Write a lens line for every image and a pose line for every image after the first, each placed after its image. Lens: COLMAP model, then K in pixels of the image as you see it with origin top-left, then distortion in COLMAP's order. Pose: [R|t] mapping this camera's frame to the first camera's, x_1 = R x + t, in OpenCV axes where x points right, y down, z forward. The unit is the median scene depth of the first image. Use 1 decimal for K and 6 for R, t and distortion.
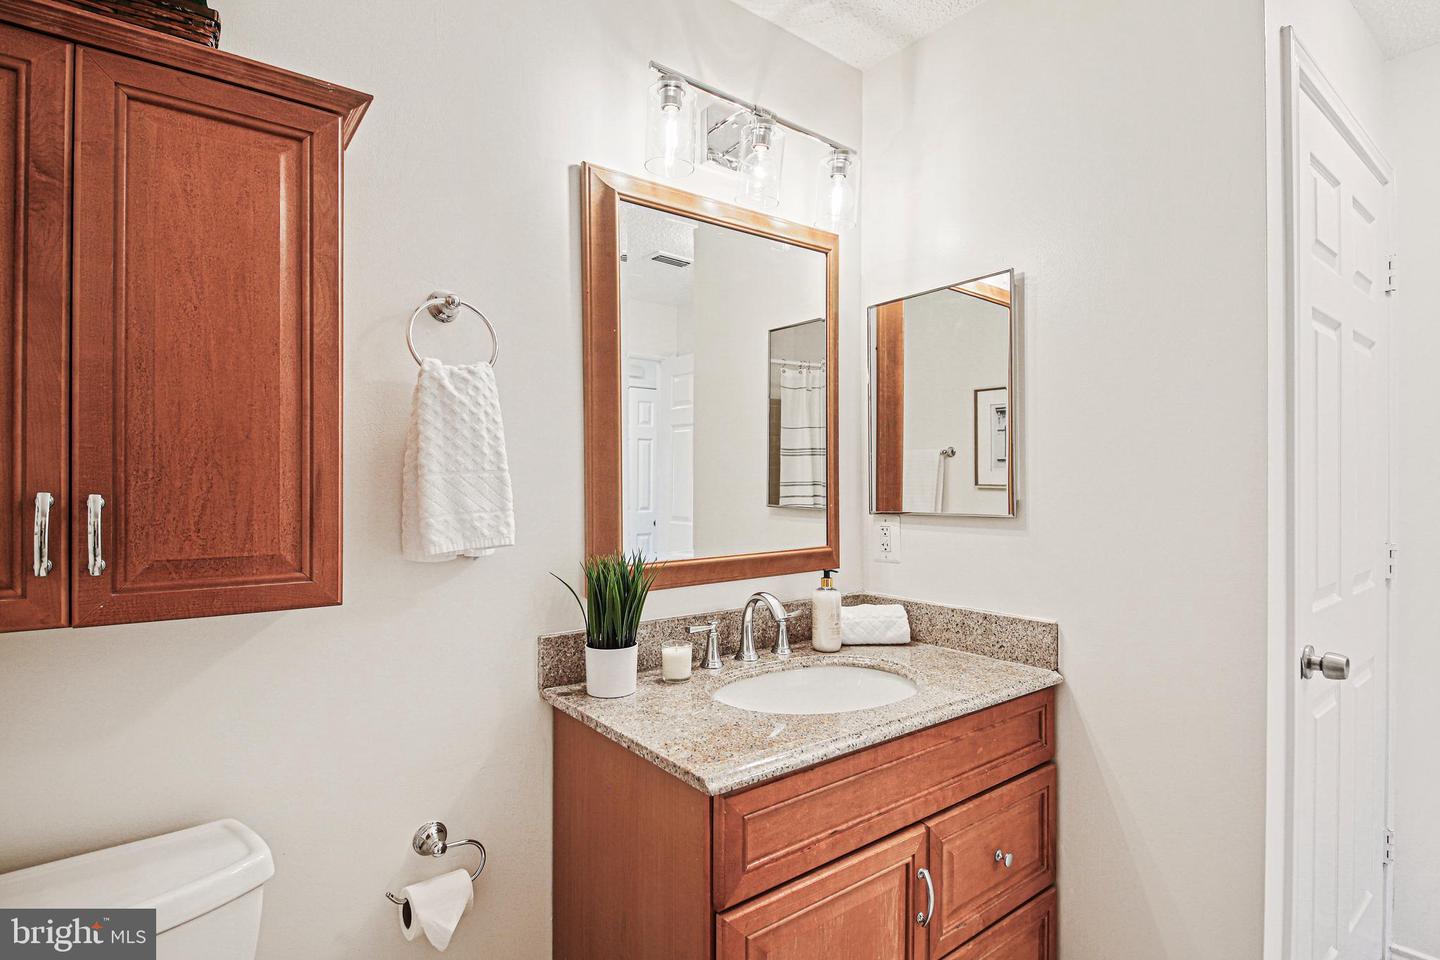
lens RADIAL K [[707.0, 0, 716.2], [0, 707.0, 479.0], [0, 0, 1]] dist [0.029223, -0.023944]
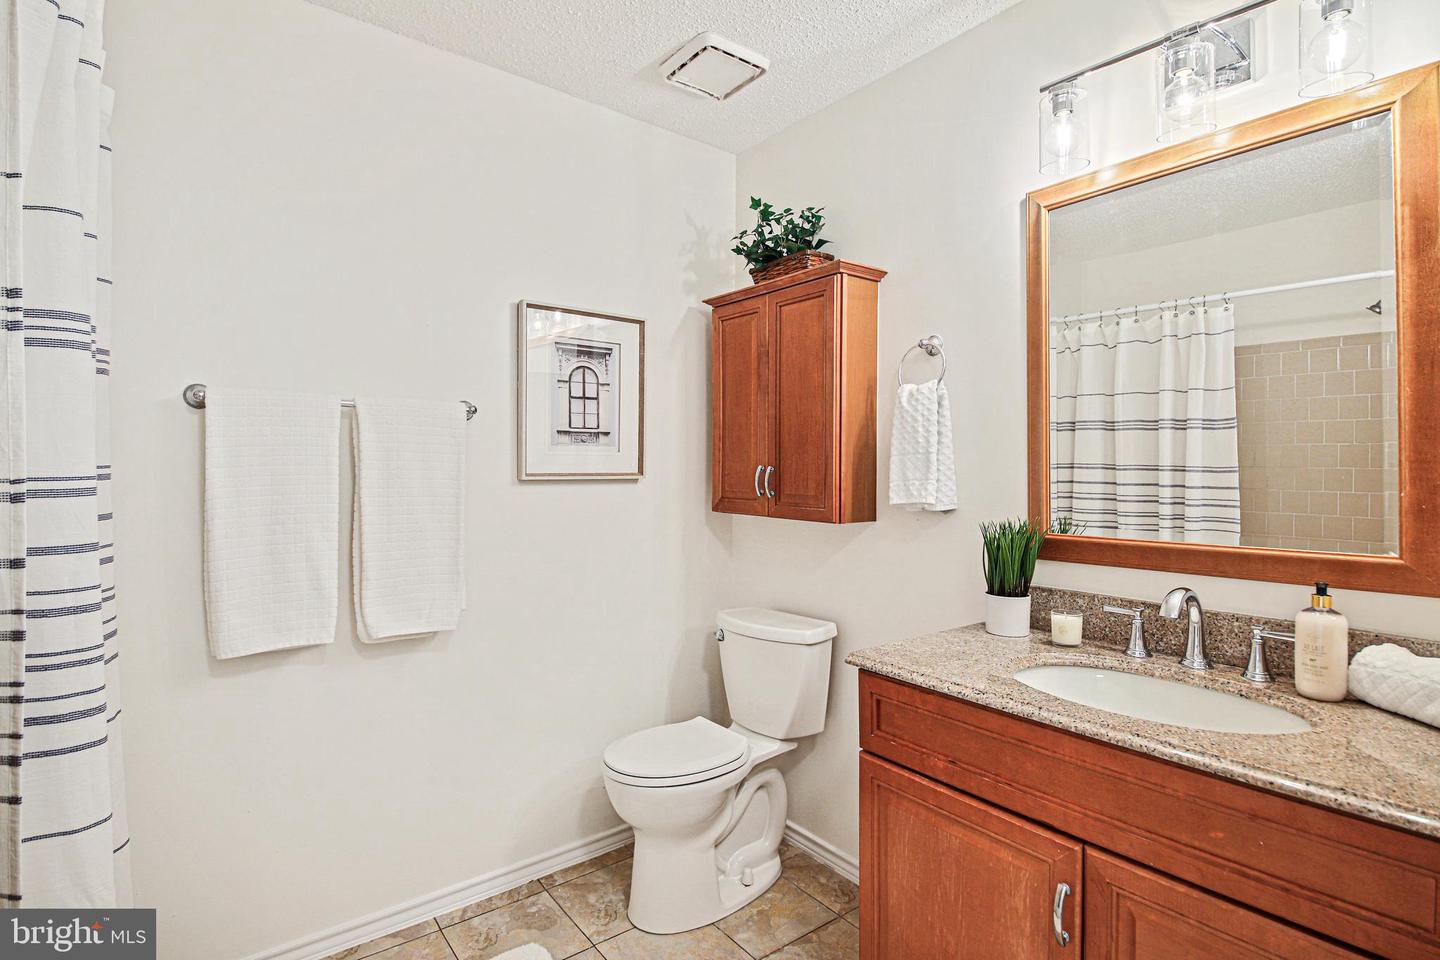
lens RADIAL K [[707.0, 0, 729.6], [0, 707.0, 473.3], [0, 0, 1]] dist [0.029223, -0.023944]
pose [[0.035631, 0.011119, -0.999303, 0.996501], [-0.000211, 0.999938, 0.011119, 0.011675], [0.999365, -0.000186, 0.035631, 0.457573]]
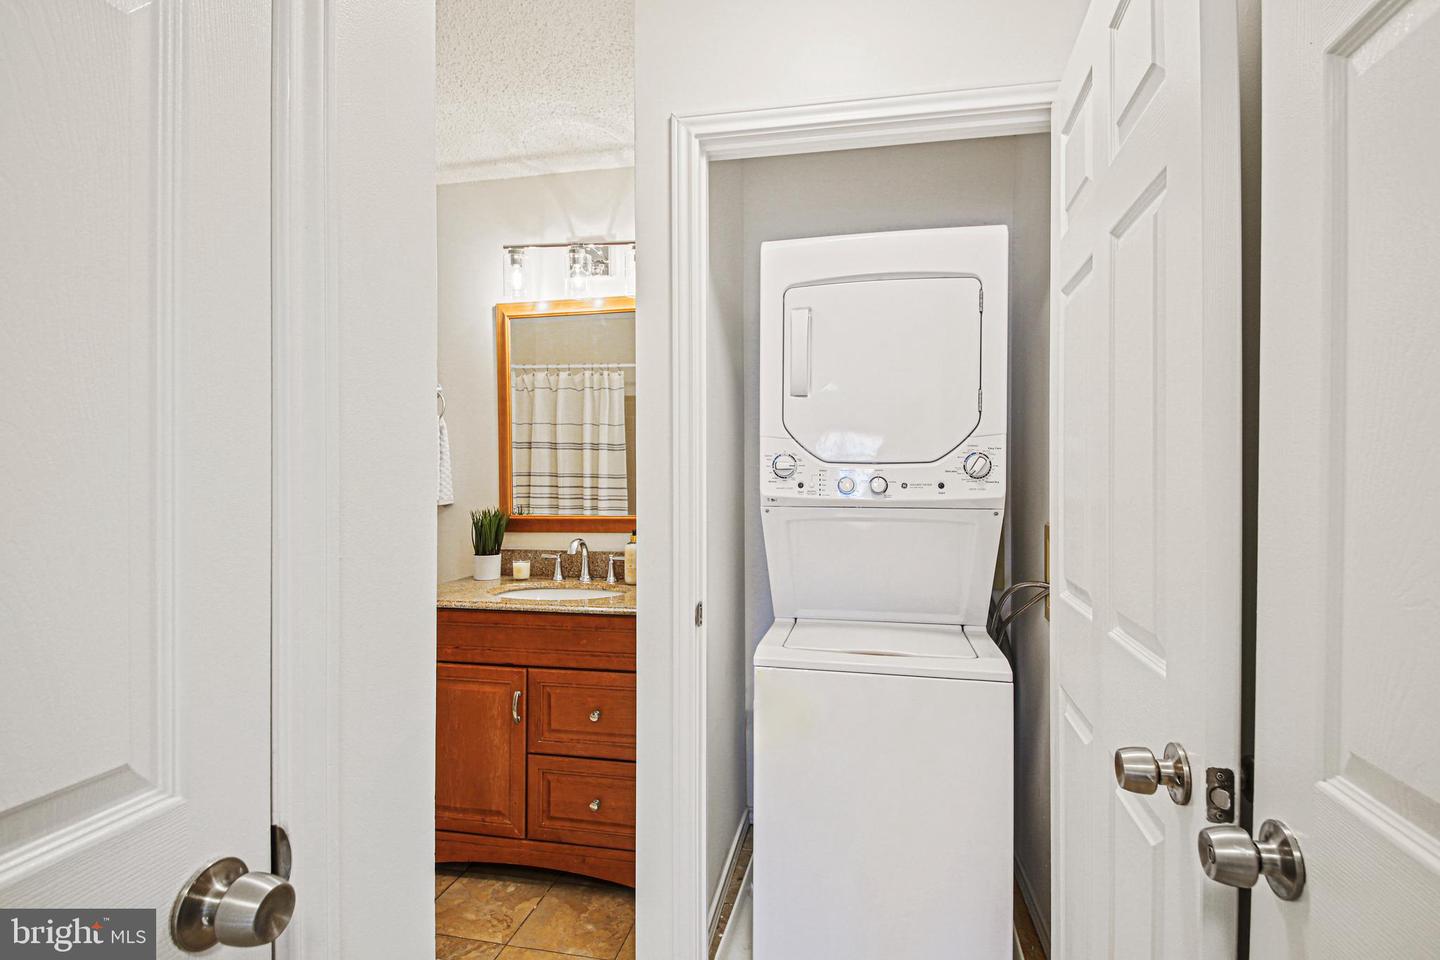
lens RADIAL K [[707.0, 0, 724.9], [0, 707.0, 475.2], [0, 0, 1]] dist [0.029223, -0.023944]
pose [[0.677814, 0.001847, -0.735231, 1.625251], [0.000054, 0.999997, 0.002561, 0.009704], [0.735234, -0.001776, 0.677811, 0.159881]]
